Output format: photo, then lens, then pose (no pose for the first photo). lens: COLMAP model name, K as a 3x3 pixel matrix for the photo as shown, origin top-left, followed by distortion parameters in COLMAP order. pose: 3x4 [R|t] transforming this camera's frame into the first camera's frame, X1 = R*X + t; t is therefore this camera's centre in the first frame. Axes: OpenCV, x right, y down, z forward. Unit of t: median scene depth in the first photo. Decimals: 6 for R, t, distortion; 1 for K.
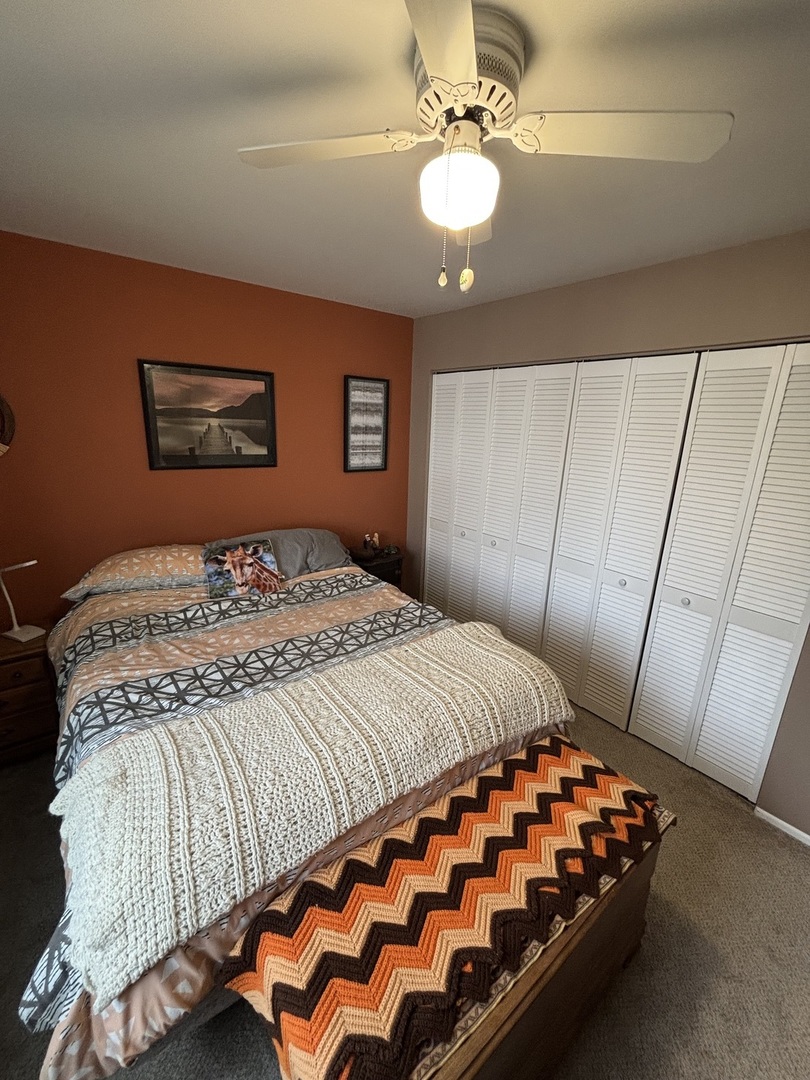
lens RADIAL K [[436.2, 0, 404.6], [0, 436.2, 542.7], [0, 0, 1]] dist [-0.001233, 0.001049]
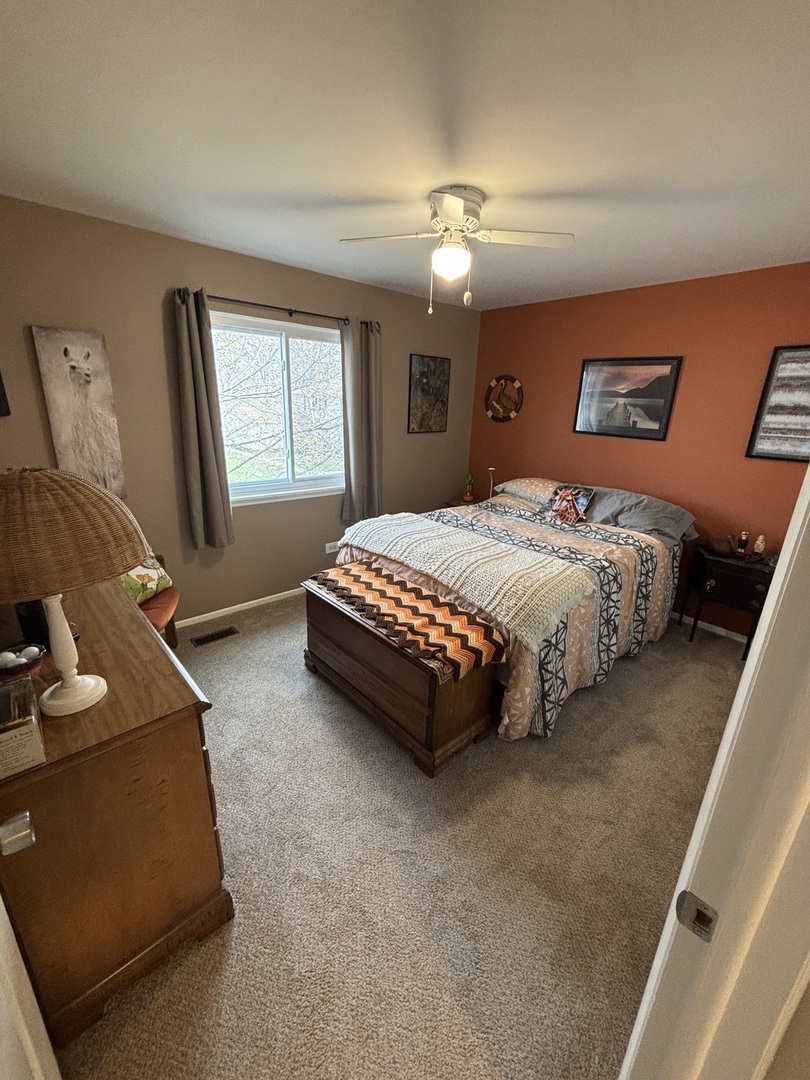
lens RADIAL K [[436.2, 0, 401.4], [0, 436.2, 536.4], [0, 0, 1]] dist [-0.001233, 0.001049]
pose [[0.057766, 0.266213, -0.962182, 0.957091], [-0.297713, 0.924532, 0.237922, -0.016800], [0.952906, 0.272711, 0.132661, 0.328456]]
